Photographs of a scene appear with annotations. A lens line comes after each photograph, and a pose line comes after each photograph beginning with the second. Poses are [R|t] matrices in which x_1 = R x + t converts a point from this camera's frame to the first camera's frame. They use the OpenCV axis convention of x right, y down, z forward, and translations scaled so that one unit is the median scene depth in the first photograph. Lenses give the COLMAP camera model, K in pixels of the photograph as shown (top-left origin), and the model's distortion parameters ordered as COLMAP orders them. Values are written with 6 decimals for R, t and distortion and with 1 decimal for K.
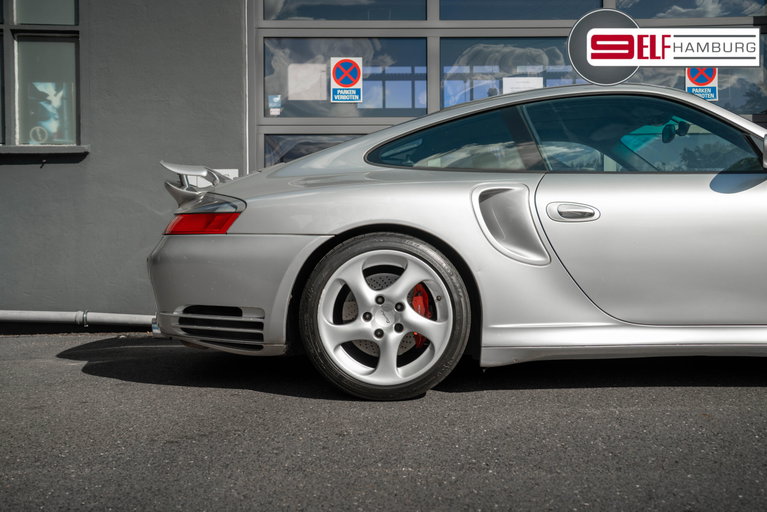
lens RADIAL K [[738.9, 0, 384.5], [0, 738.9, 257.8], [0, 0, 1]] dist [0.020688, 0.026534]
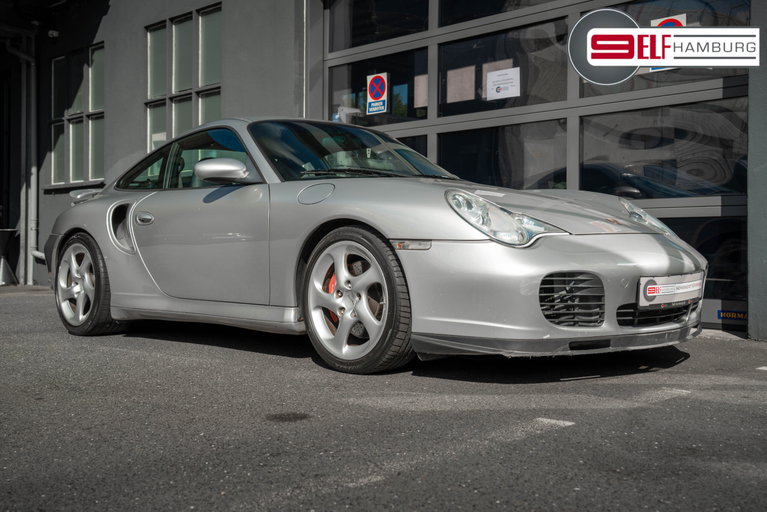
lens RADIAL K [[864.5, 0, 384.2], [0, 864.5, 246.6], [0, 0, 1]] dist [0.009994, 0.027487]
pose [[0.699827, 0.007583, -0.714272, 1.682201], [-0.006362, 0.999970, 0.004383, -0.015436], [0.714284, 0.001477, 0.699854, 0.121562]]
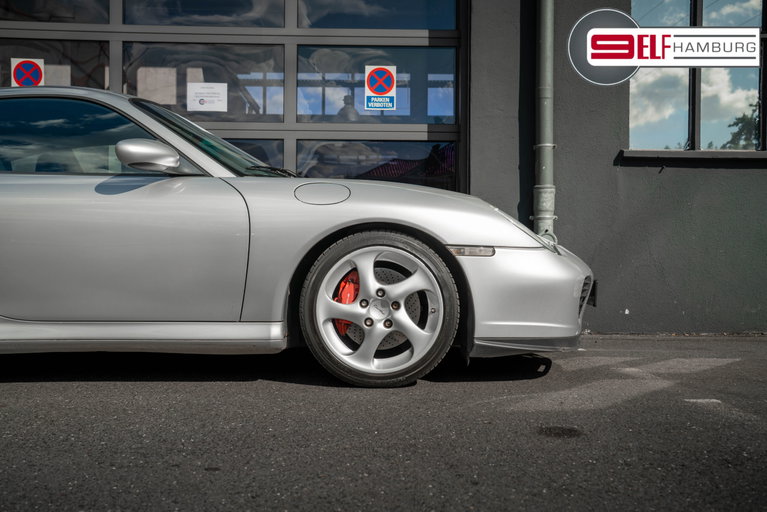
lens RADIAL K [[738.9, 0, 384.5], [0, 738.9, 257.8], [0, 0, 1]] dist [0.020688, 0.026534]
pose [[0.999792, 0.012931, 0.015779, 0.771445], [-0.012767, 0.999864, -0.010452, 0.007380], [-0.015912, 0.010248, 0.999821, -0.033211]]
